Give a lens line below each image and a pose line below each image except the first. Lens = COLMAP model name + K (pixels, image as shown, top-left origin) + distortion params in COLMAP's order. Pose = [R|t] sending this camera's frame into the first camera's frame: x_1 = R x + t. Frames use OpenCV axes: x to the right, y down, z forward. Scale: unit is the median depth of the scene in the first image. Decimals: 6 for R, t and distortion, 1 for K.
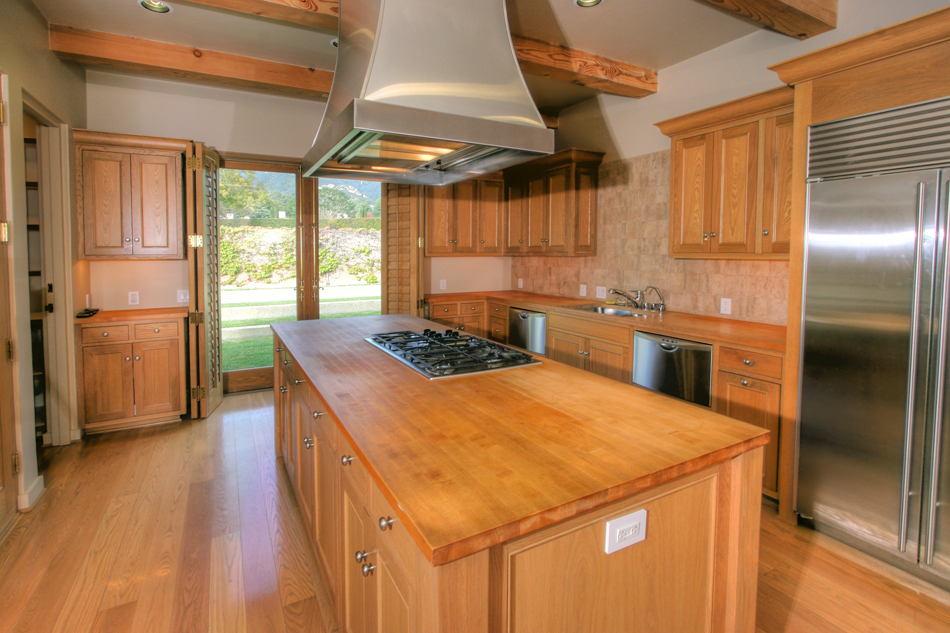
lens RADIAL K [[463.1, 0, 478.7], [0, 463.1, 276.0], [0, 0, 1]] dist [-0.014358, 0.000663]
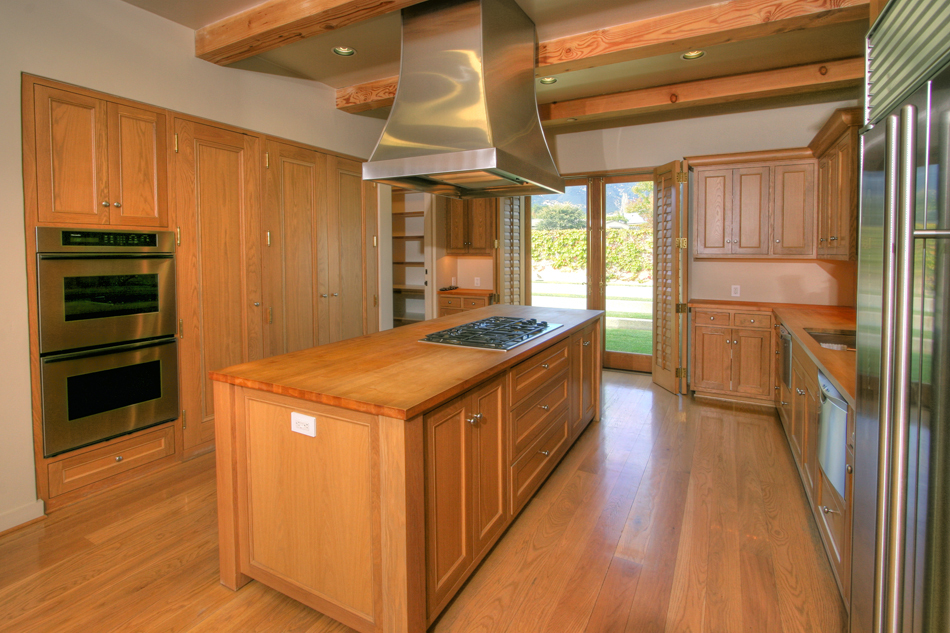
lens RADIAL K [[463.1, 0, 470.9], [0, 463.1, 273.7], [0, 0, 1]] dist [-0.014358, 0.000663]
pose [[0.534495, 0.046561, -0.843888, 0.561589], [-0.050492, 0.998457, 0.023109, -0.013783], [0.843662, 0.030258, 0.536021, 0.170710]]
